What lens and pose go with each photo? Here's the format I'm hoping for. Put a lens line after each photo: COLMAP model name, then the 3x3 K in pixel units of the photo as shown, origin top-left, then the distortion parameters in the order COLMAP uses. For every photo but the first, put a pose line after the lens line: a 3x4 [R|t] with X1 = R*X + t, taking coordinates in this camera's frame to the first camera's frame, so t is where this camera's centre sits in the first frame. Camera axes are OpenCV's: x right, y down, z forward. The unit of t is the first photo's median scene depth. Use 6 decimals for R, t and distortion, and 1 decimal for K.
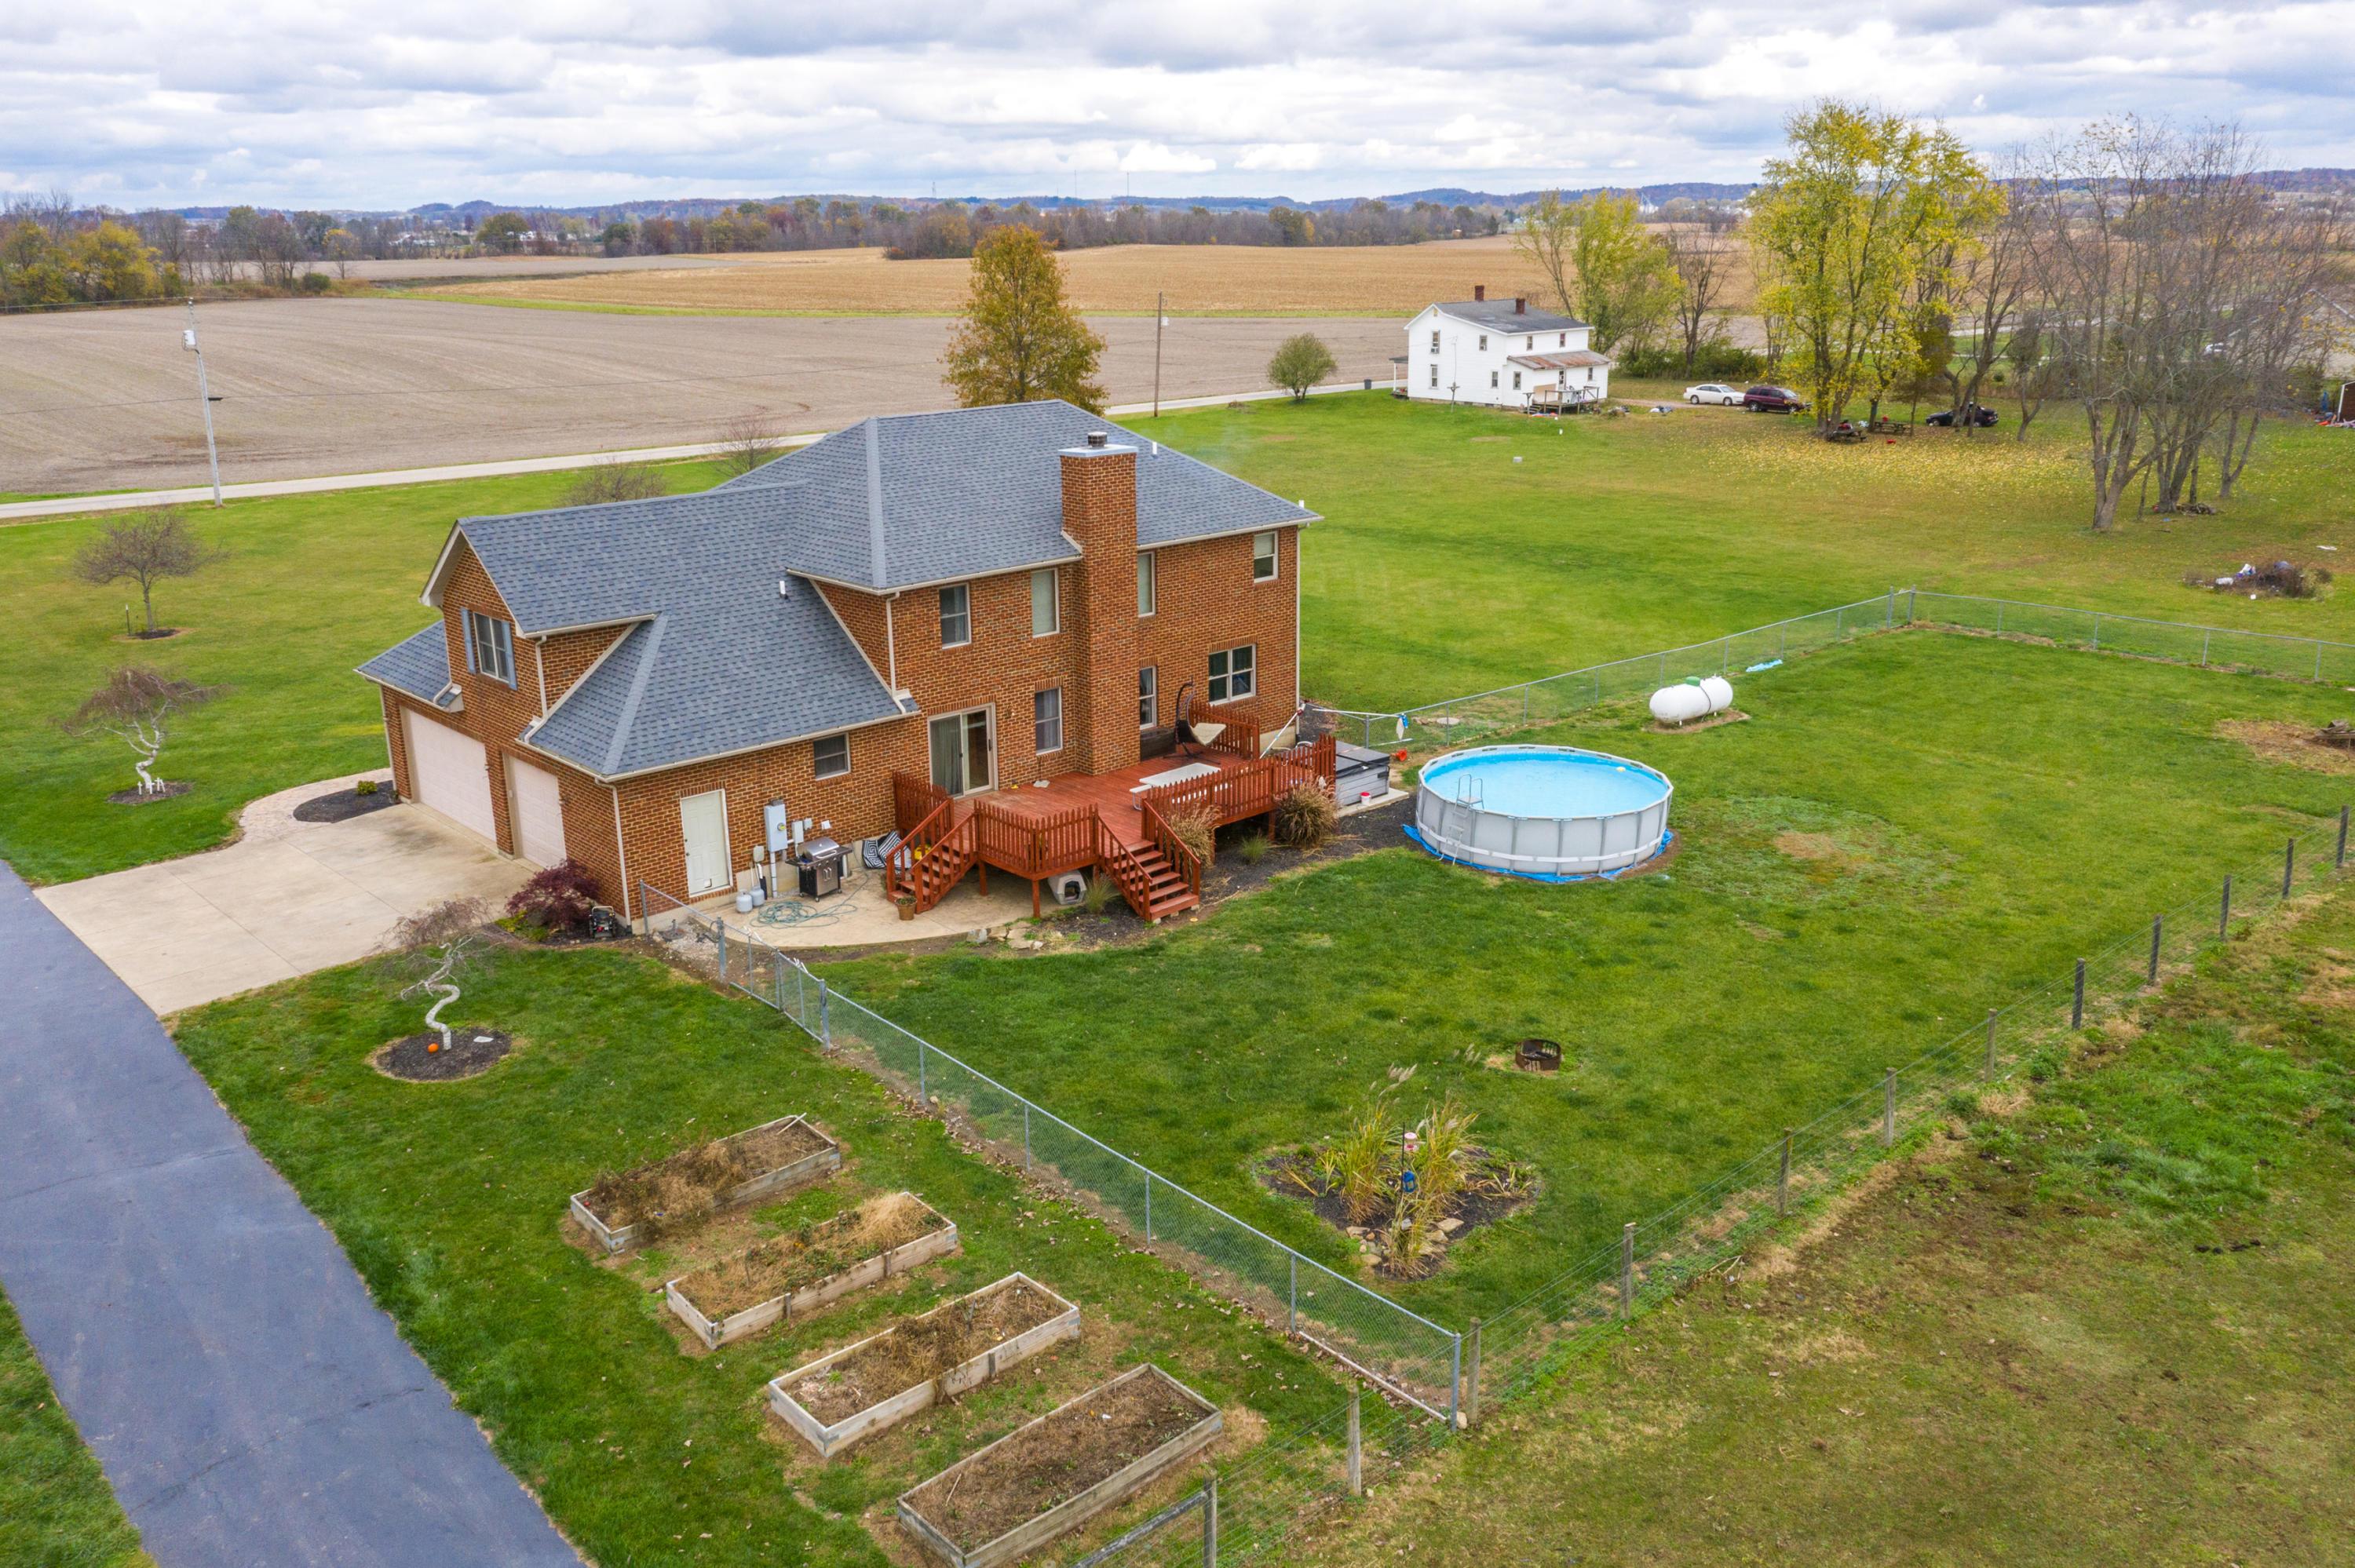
lens RADIAL K [[1874.0, 0, 1164.0], [0, 1874.0, 846.4], [0, 0, 1]] dist [-0.023396, 0.072425]
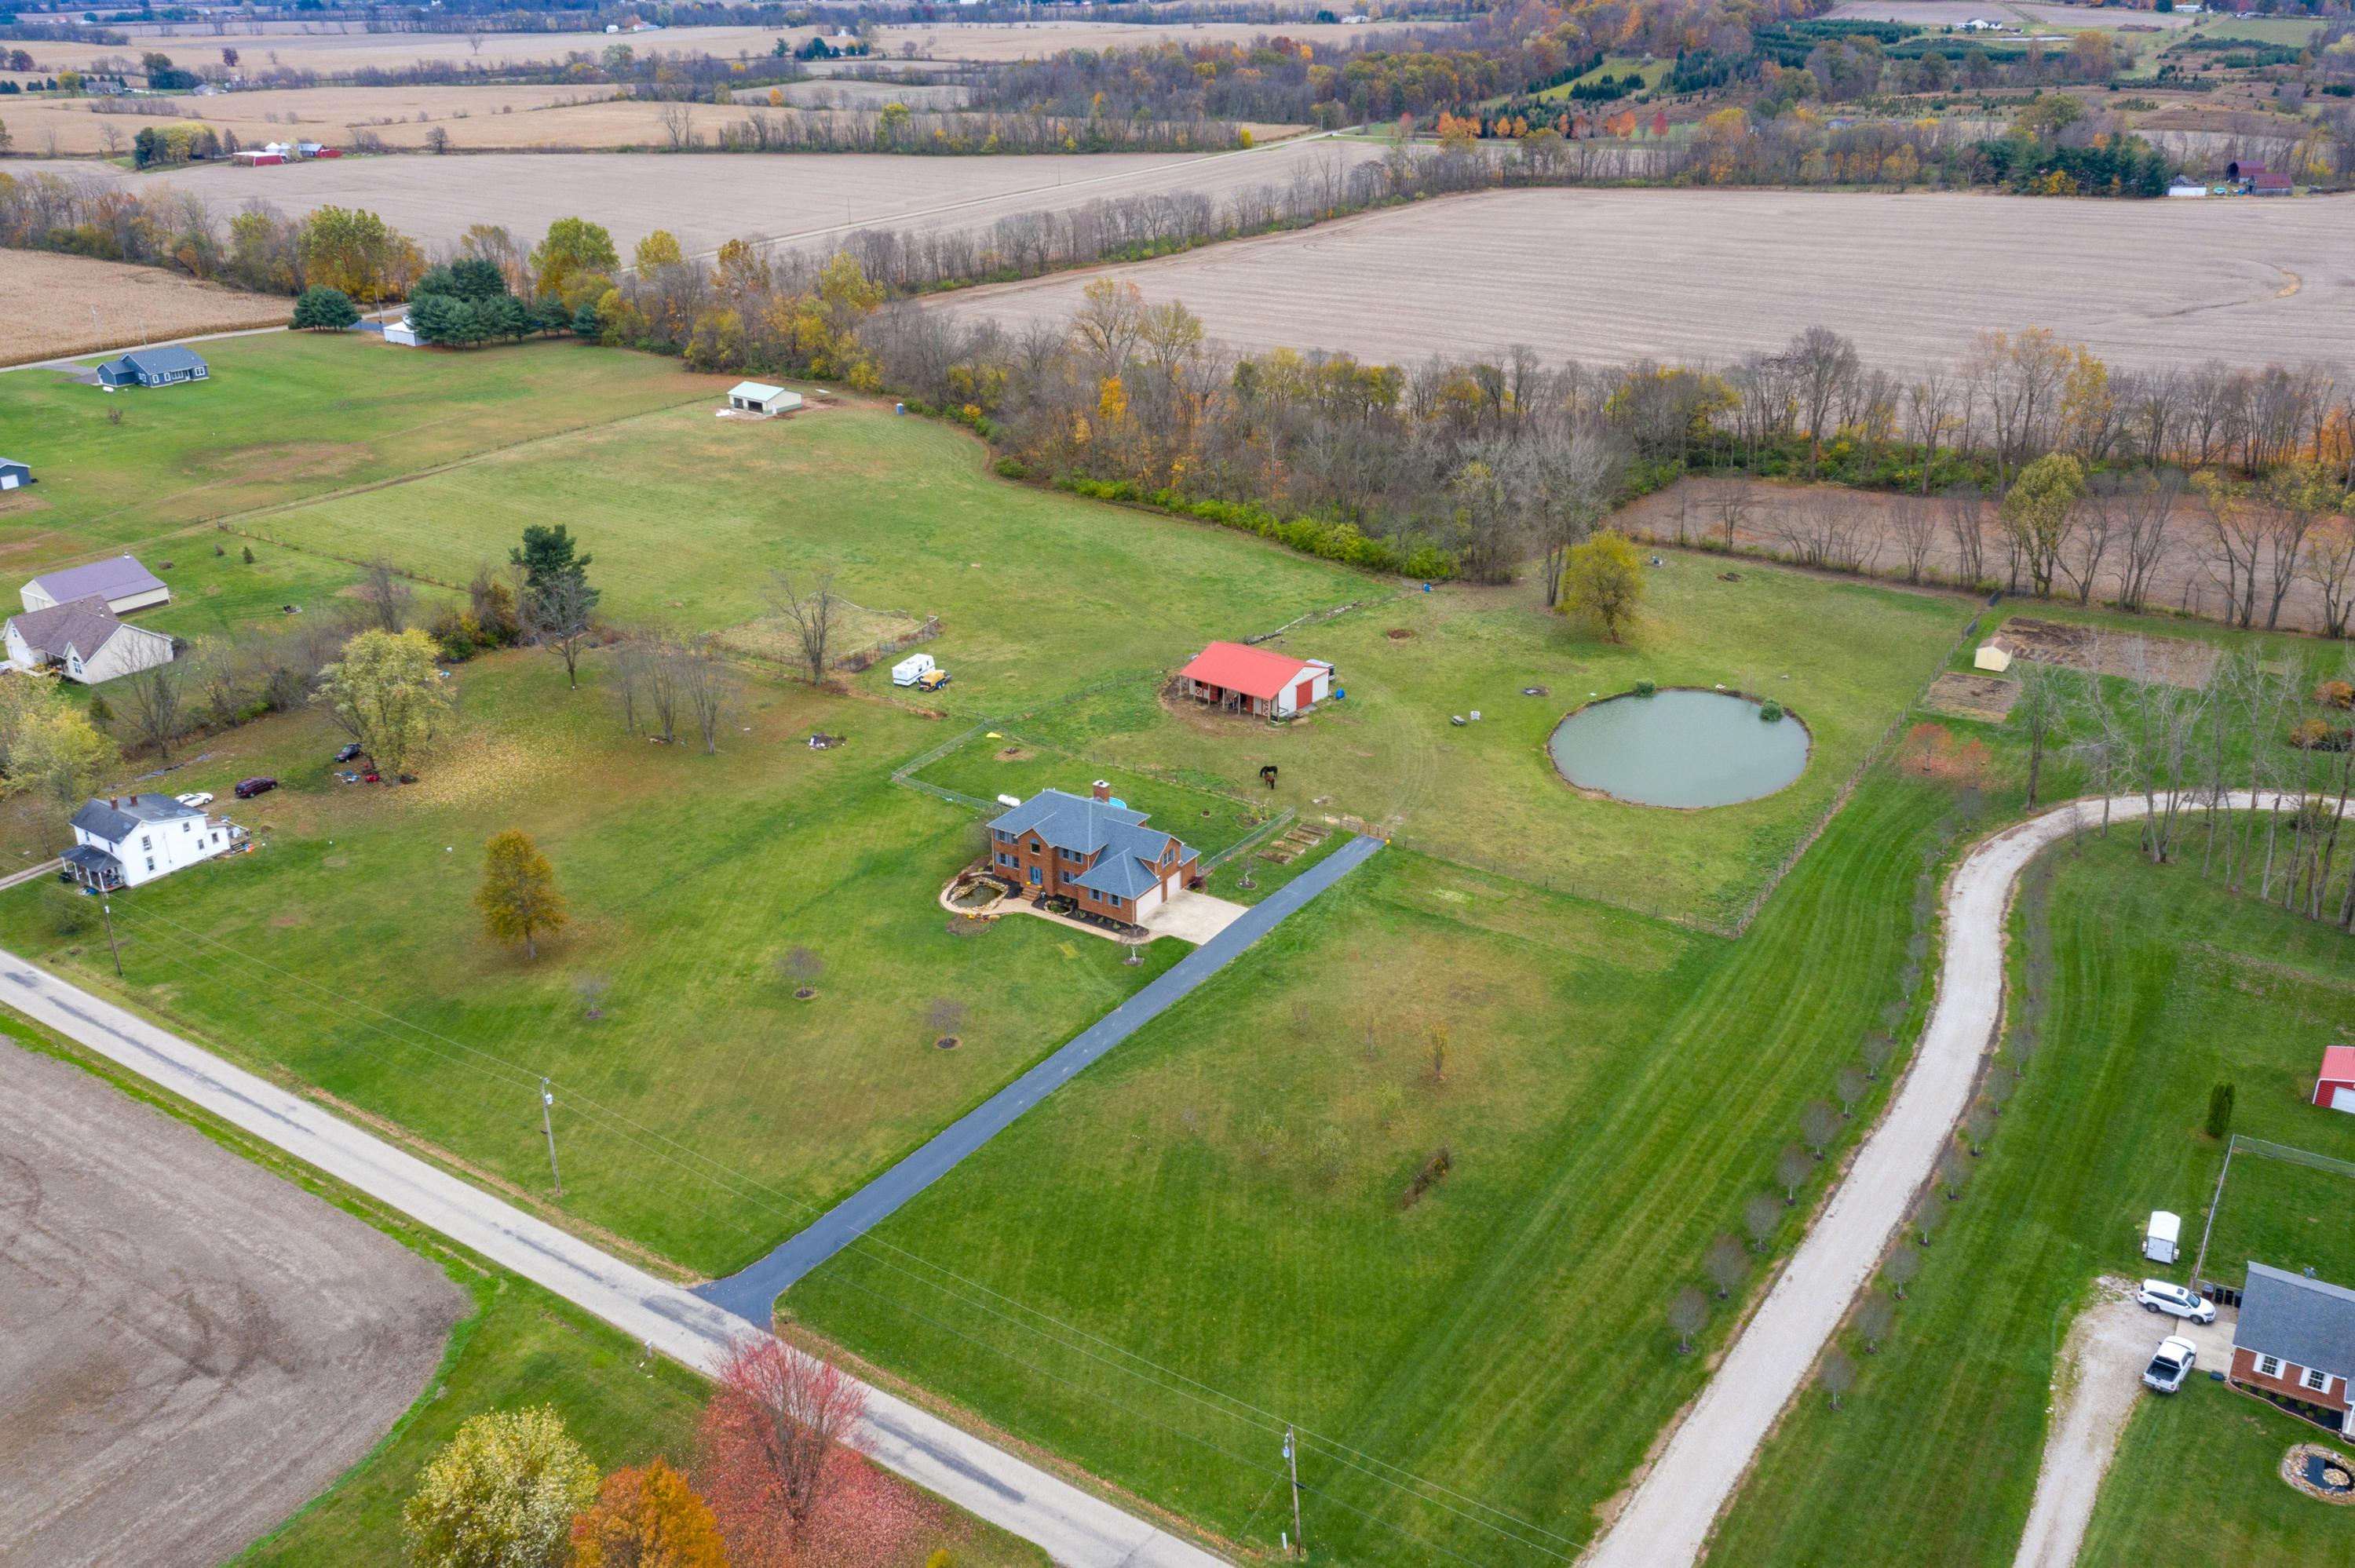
lens RADIAL K [[1922.8, 0, 1188.6], [0, 1922.8, 788.4], [0, 0, 1]] dist [-0.031495, 0.102782]
pose [[-0.264940, -0.374317, 0.888647, -1.396827], [0.313582, 0.838040, 0.446491, -0.727764], [-0.911851, 0.396957, -0.104651, 0.409471]]
